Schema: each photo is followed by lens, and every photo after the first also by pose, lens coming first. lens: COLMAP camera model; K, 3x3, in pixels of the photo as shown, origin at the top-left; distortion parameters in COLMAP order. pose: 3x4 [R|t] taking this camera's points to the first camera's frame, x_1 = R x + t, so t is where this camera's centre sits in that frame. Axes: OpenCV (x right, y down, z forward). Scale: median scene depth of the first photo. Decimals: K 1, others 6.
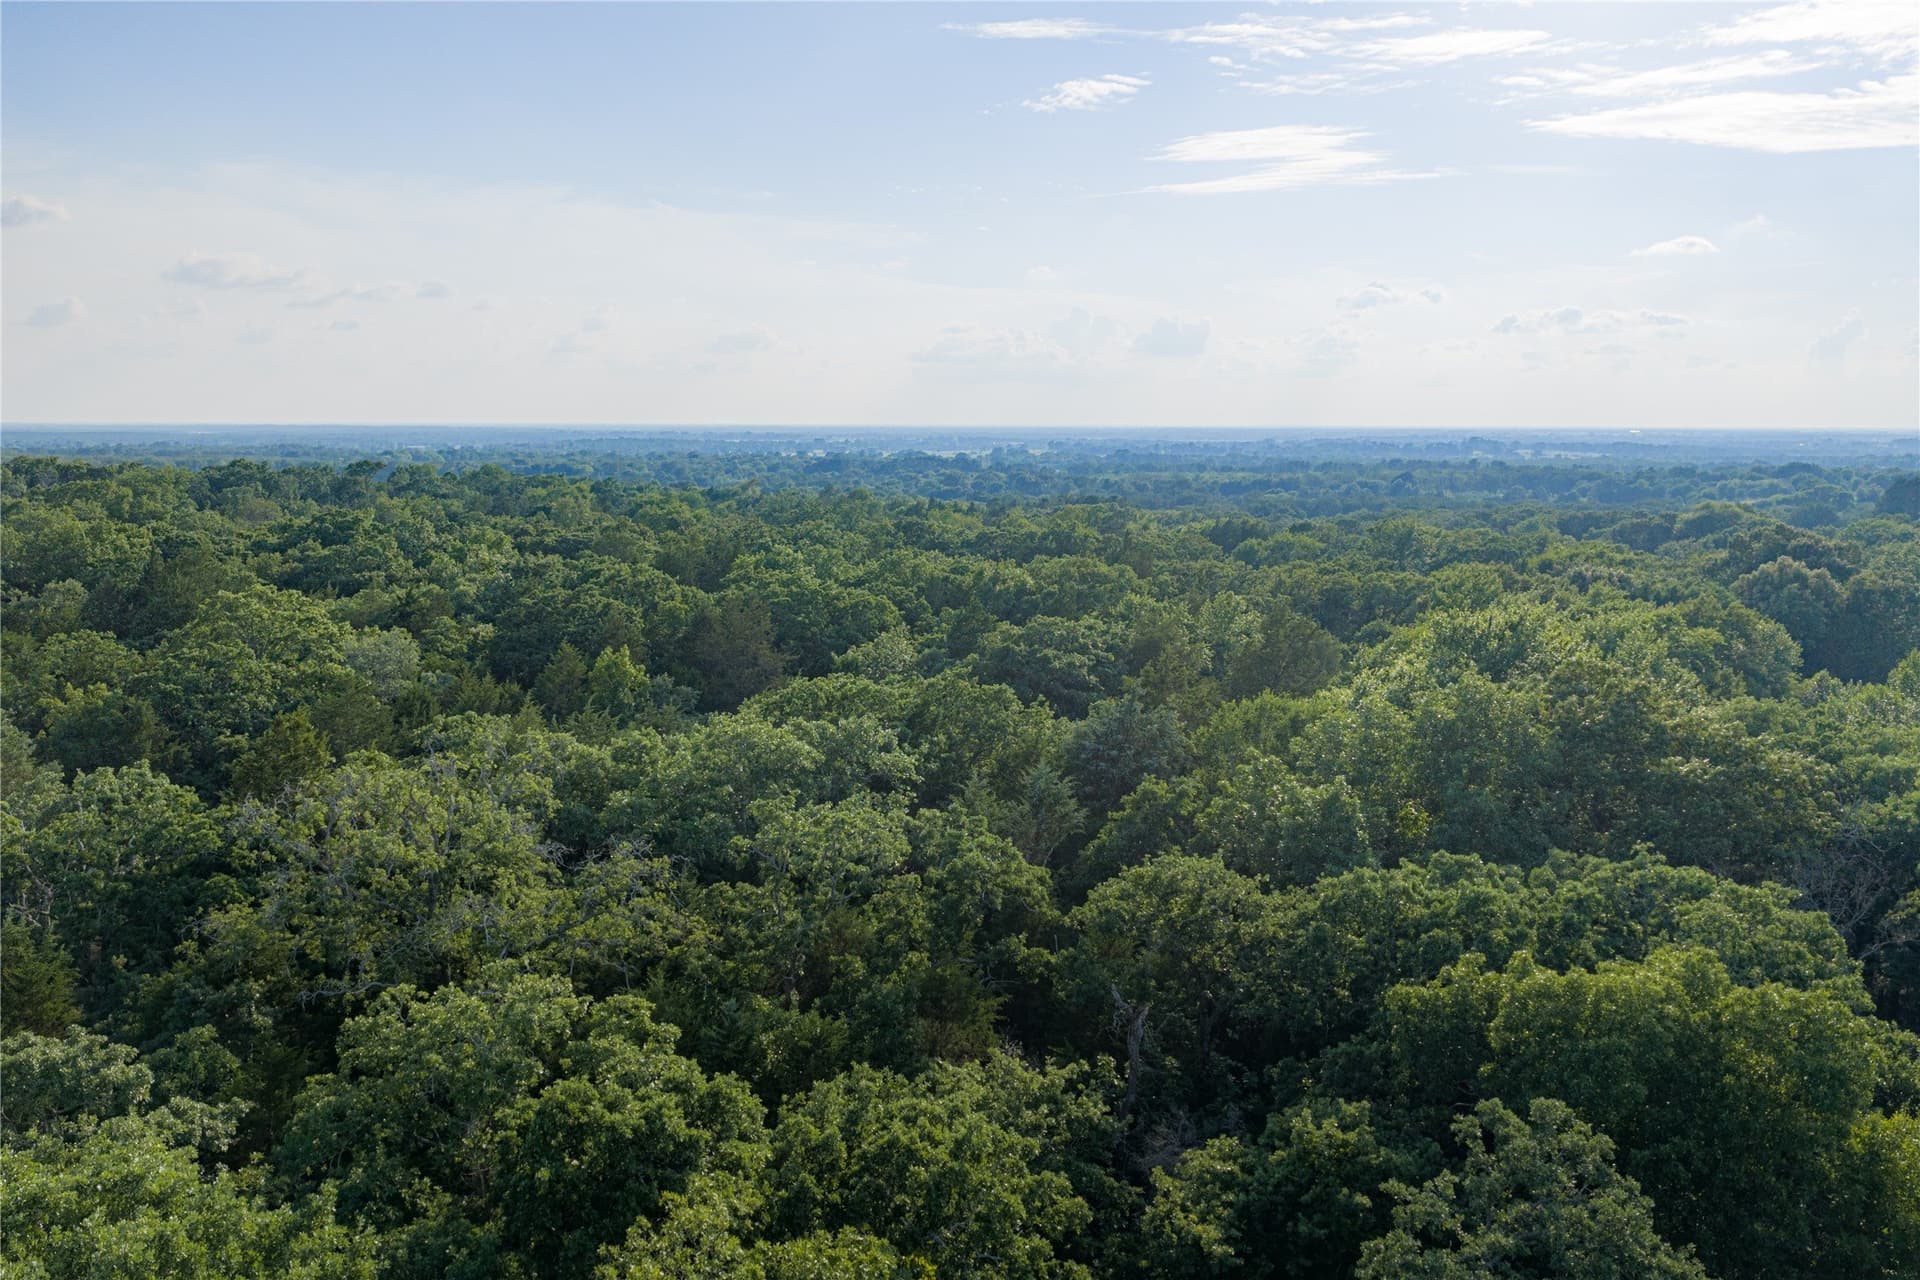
lens RADIAL K [[1602.5, 0, 951.9], [0, 1602.5, 660.4], [0, 0, 1]] dist [0.028810, -0.046946]
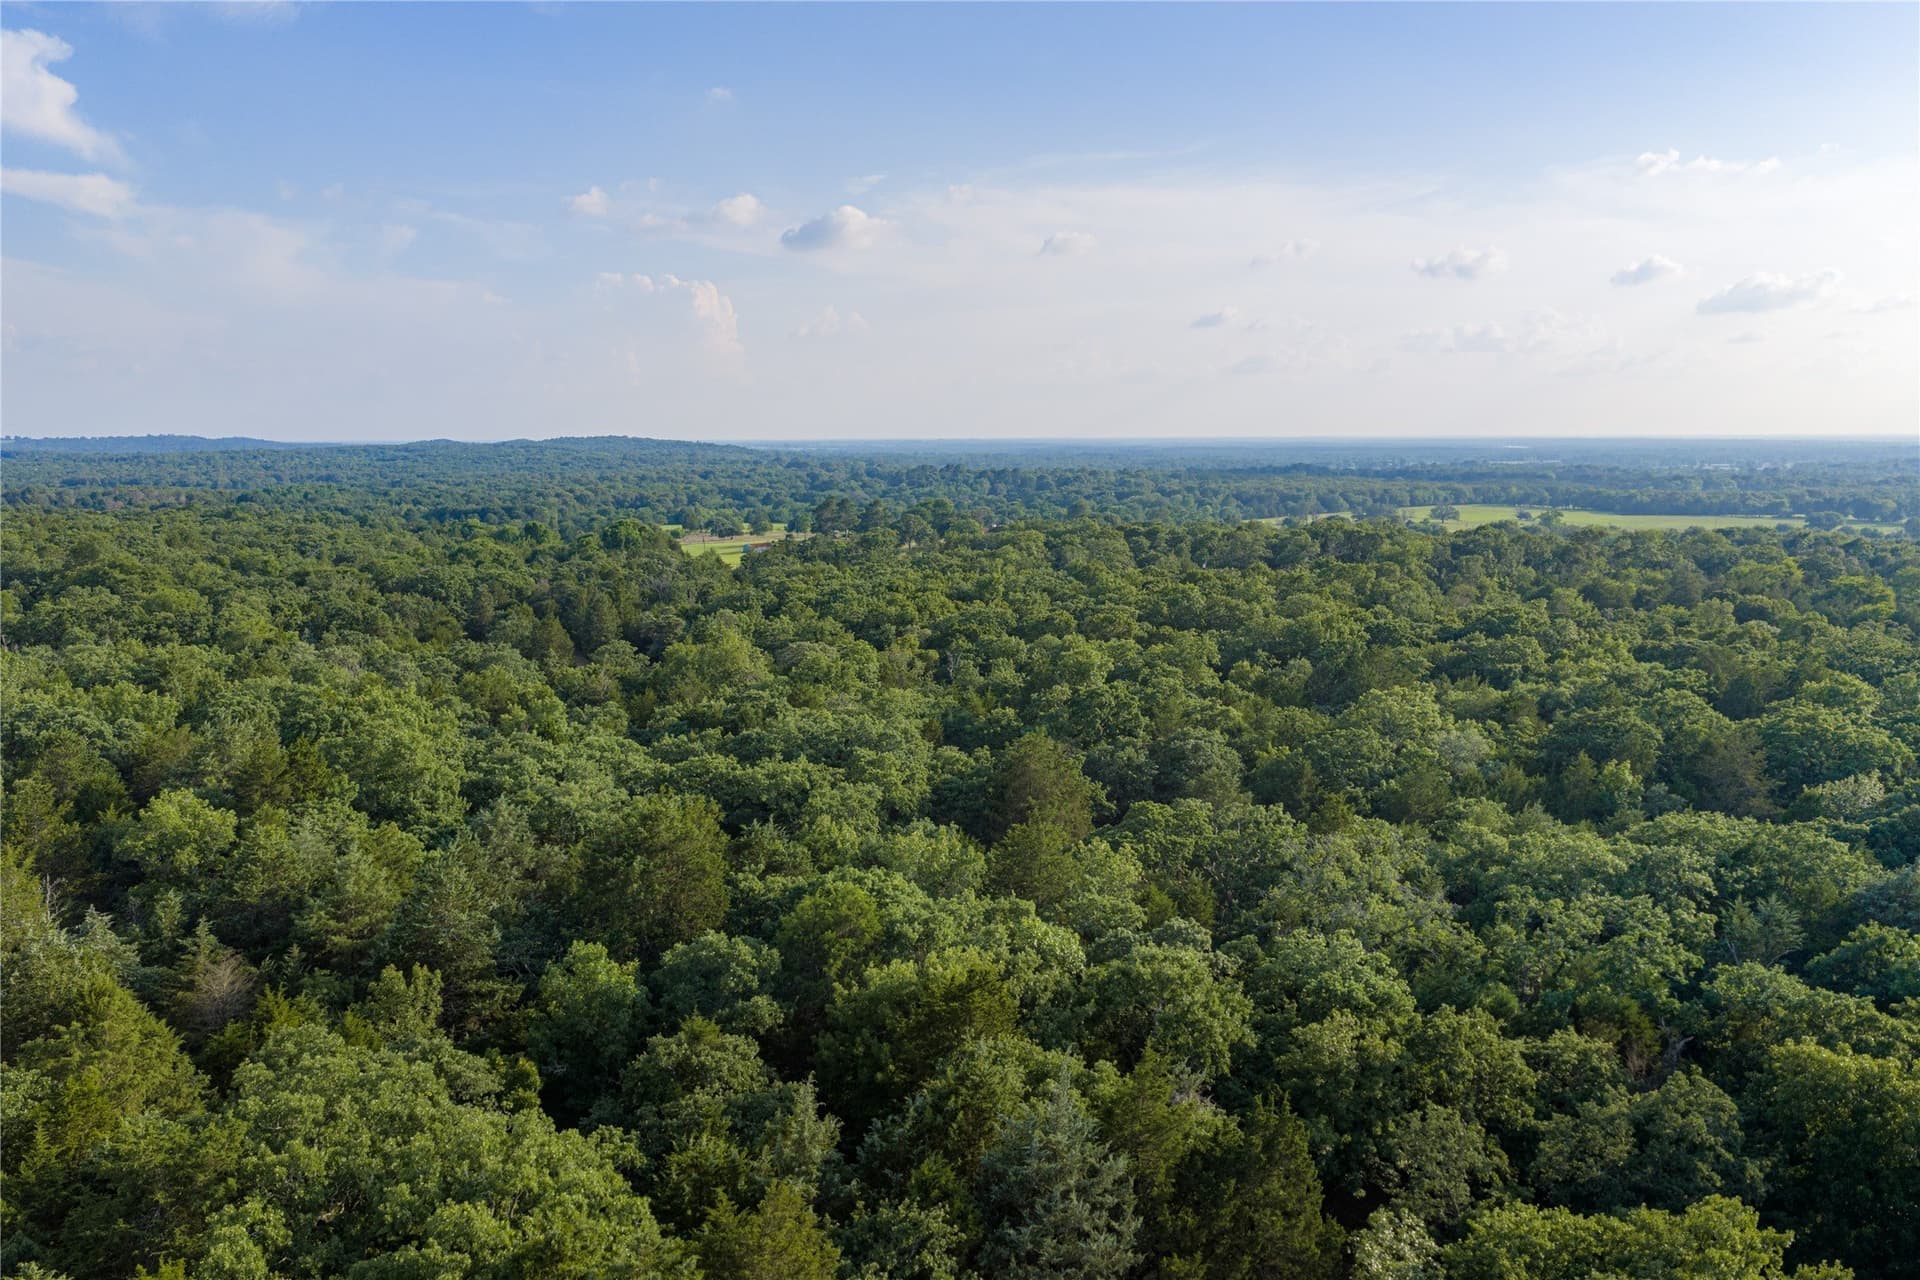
lens RADIAL K [[1575.5, 0, 961.4], [0, 1575.5, 669.7], [0, 0, 1]] dist [0.005565, 0.001303]
pose [[0.721851, 0.098460, -0.685009, 0.297499], [-0.099829, 0.994289, 0.037716, -0.078327], [0.684811, 0.041158, 0.727558, -0.379676]]
